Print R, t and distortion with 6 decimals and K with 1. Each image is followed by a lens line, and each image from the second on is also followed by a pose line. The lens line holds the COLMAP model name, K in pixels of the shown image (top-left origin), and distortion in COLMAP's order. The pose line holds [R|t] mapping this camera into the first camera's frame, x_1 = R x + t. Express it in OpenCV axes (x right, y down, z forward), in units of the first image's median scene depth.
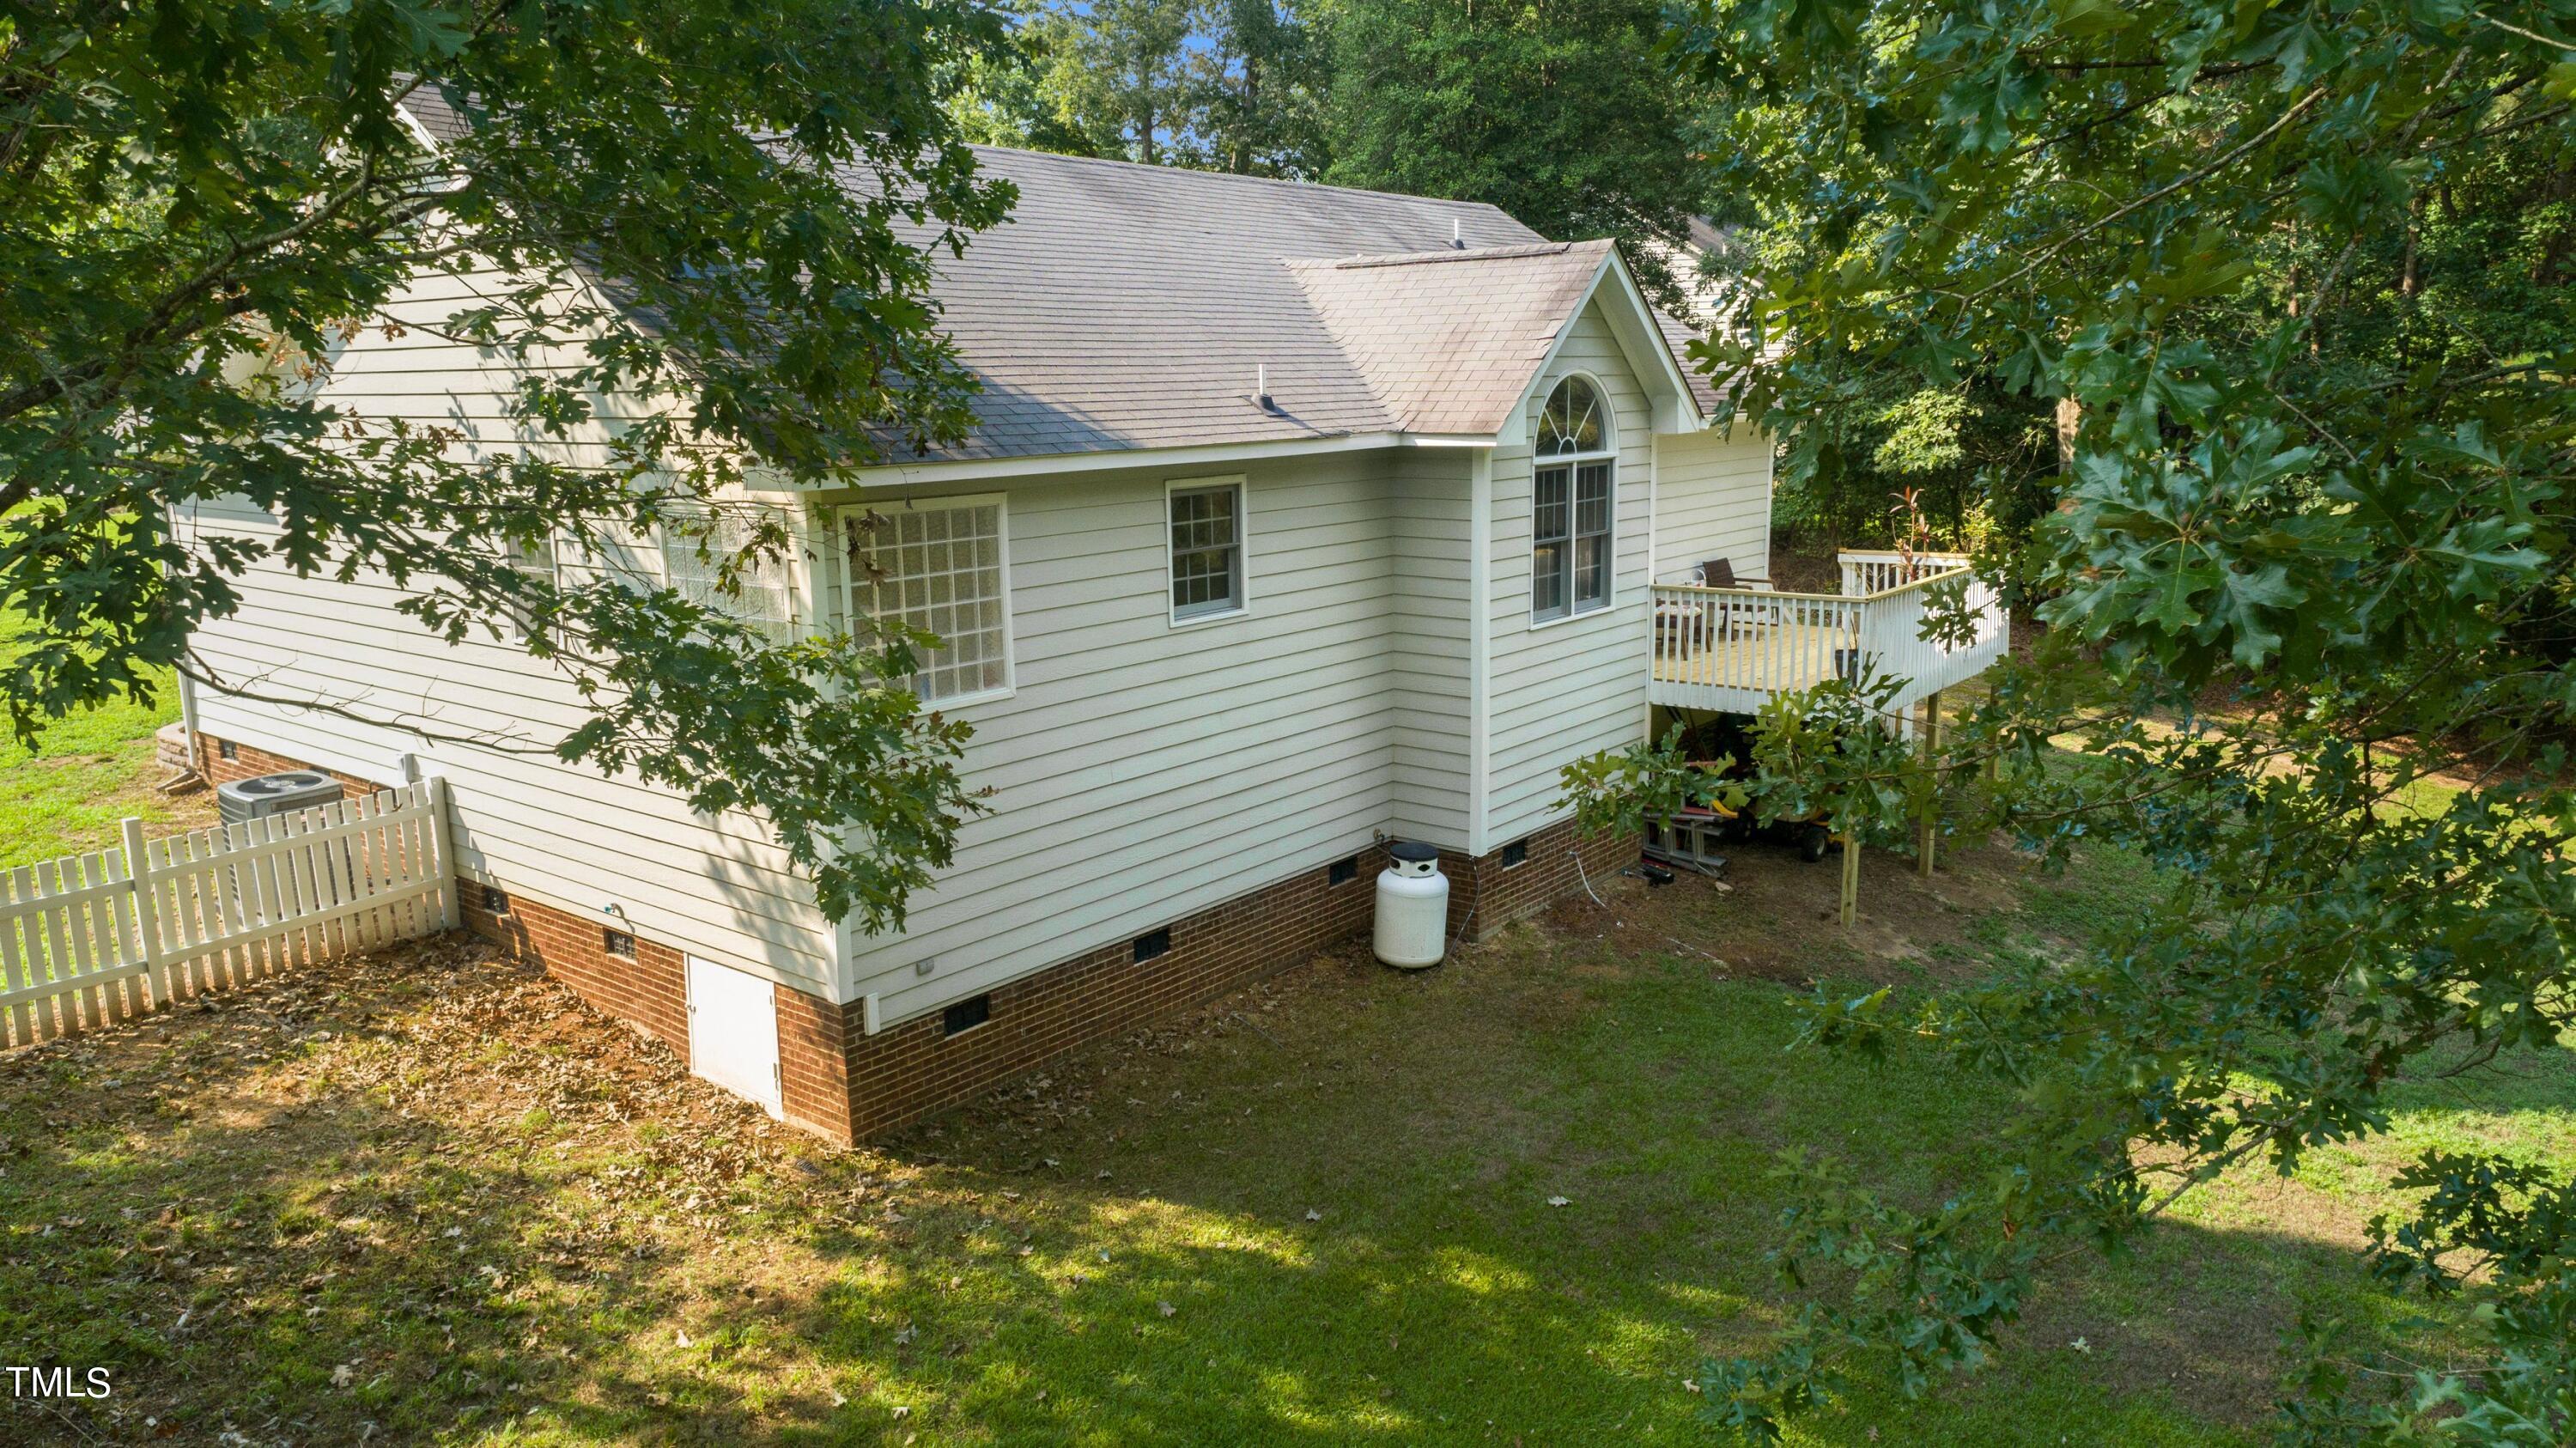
lens RADIAL K [[1744.4, 0, 1288.0], [0, 1744.4, 724.0], [0, 0, 1]] dist [-0.001289, 0.003101]
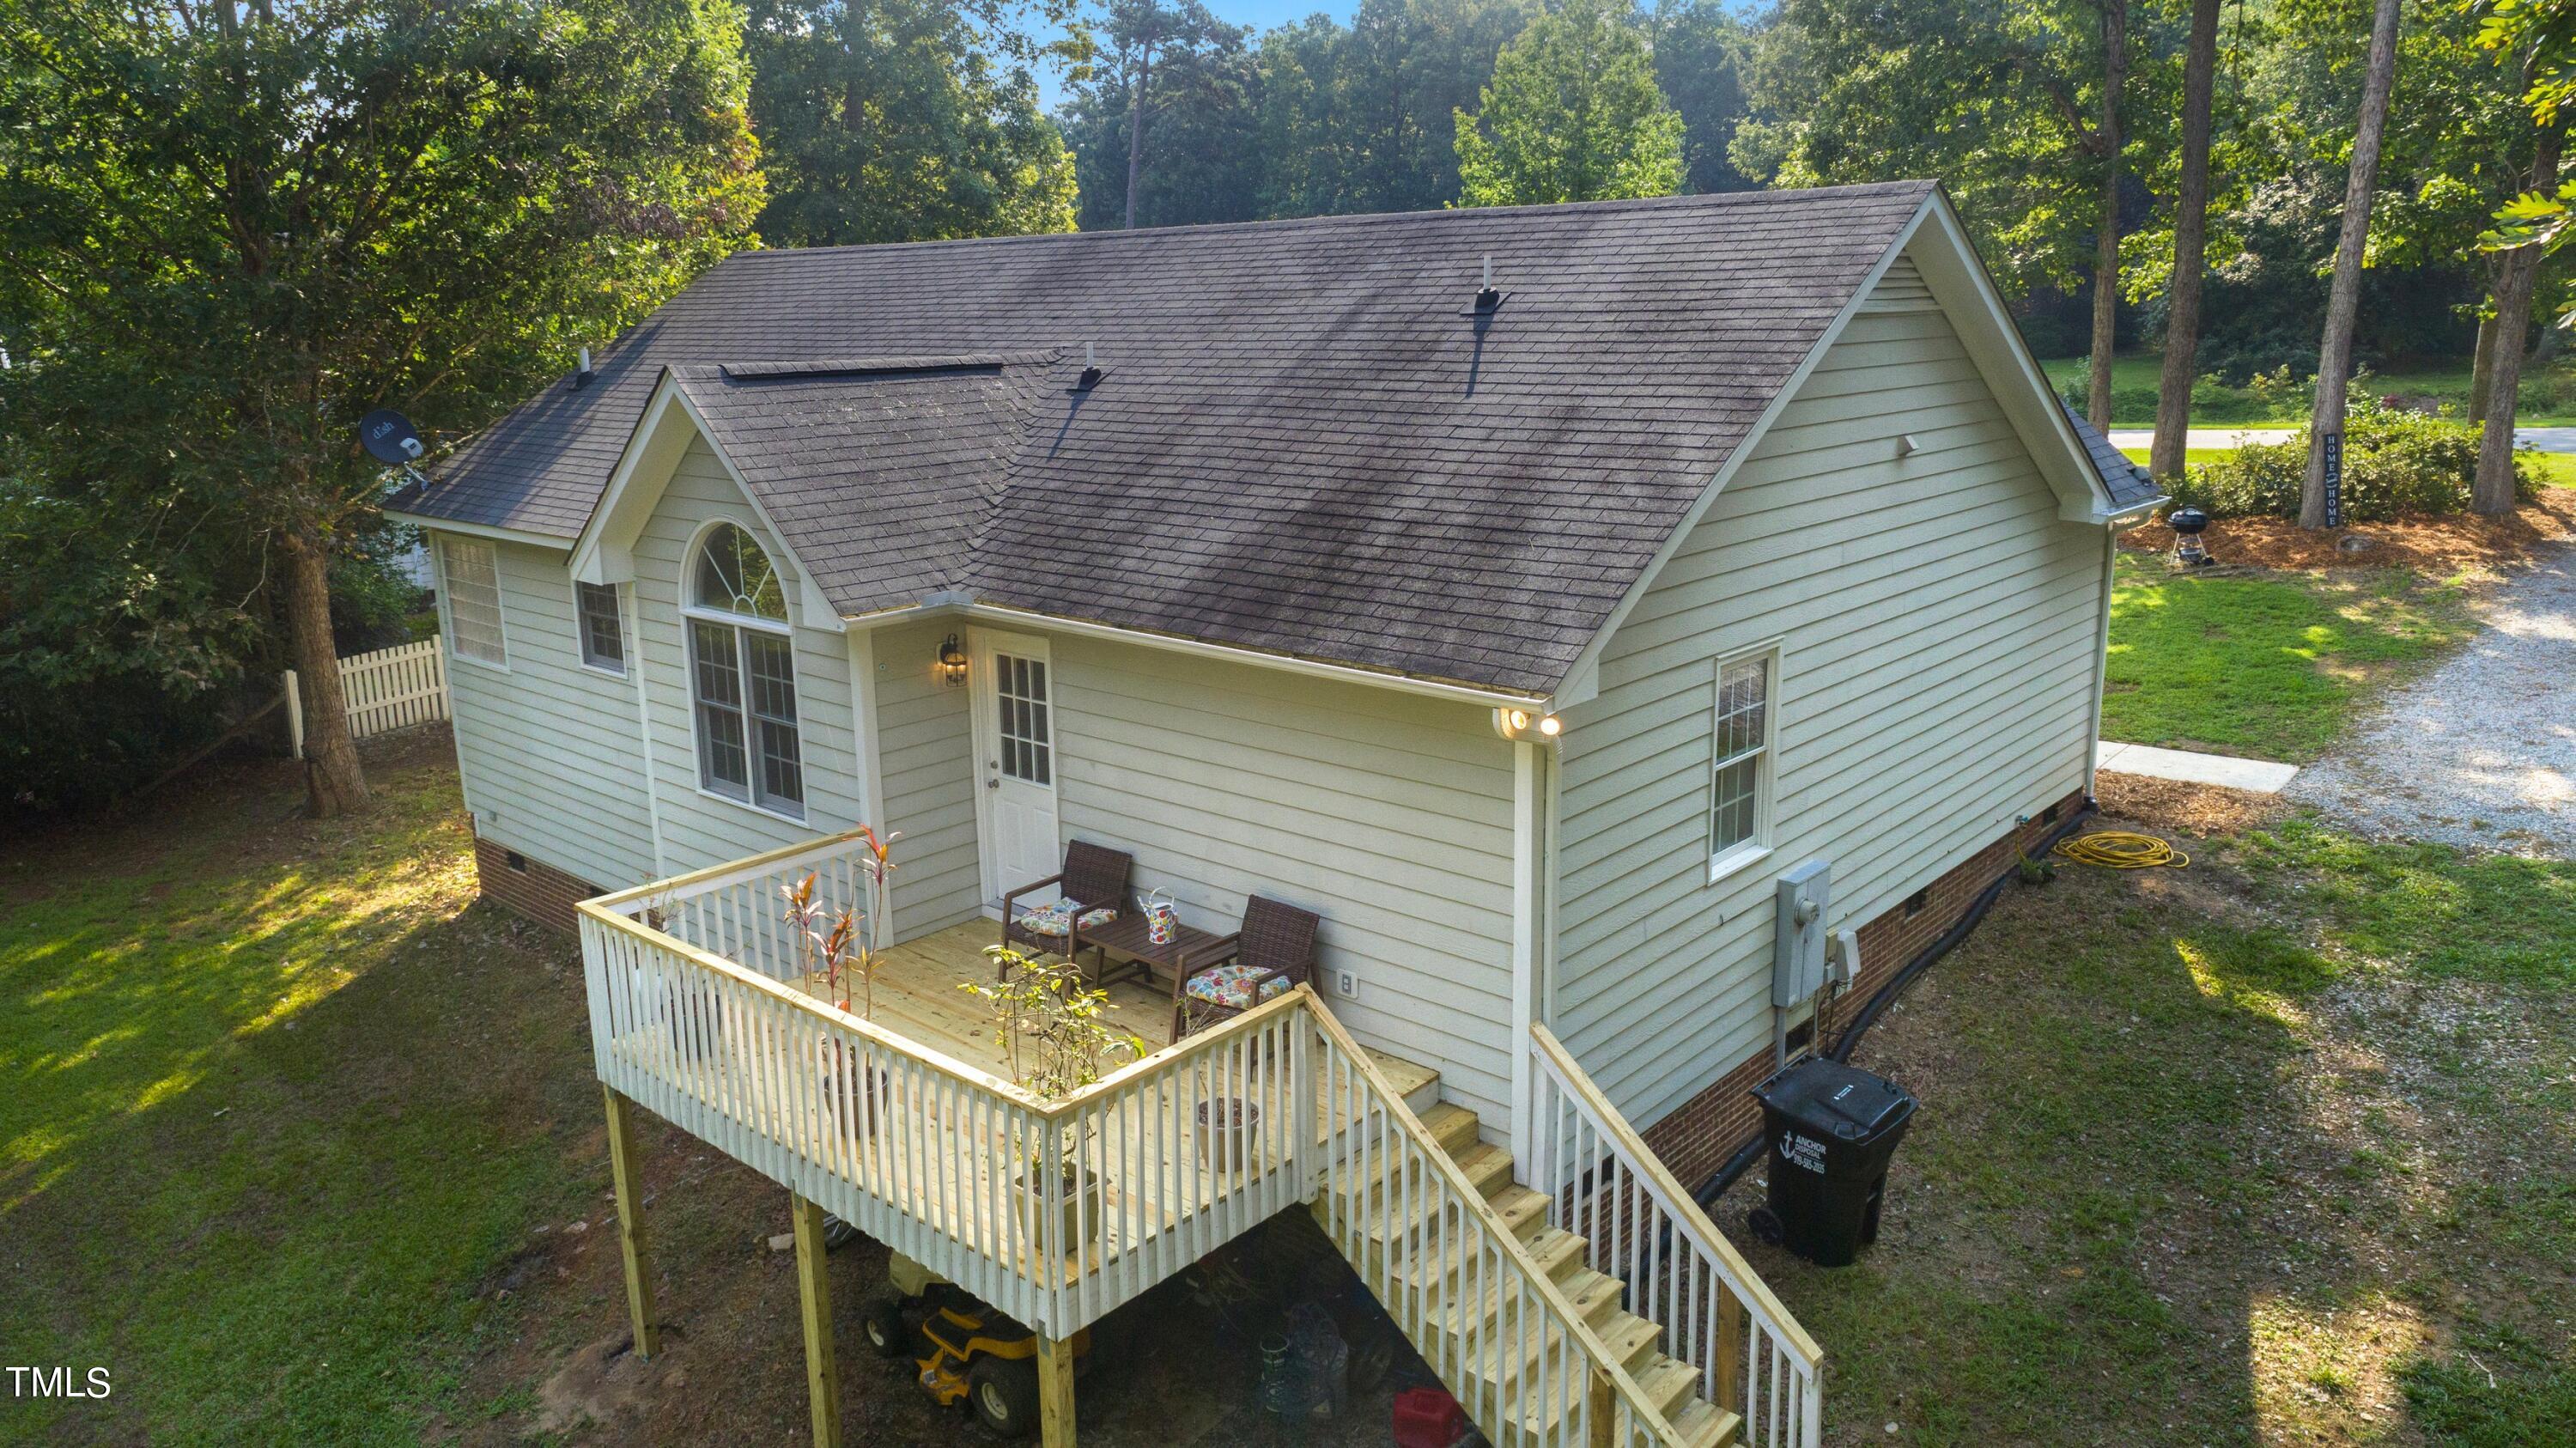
lens RADIAL K [[1744.4, 0, 1288.0], [0, 1744.4, 724.0], [0, 0, 1]] dist [-0.001289, 0.003101]
pose [[-0.046985, 0.254394, -0.965959, 1.173345], [-0.179978, 0.949044, 0.258694, -0.447128], [0.982548, 0.186006, 0.001194, 1.533710]]
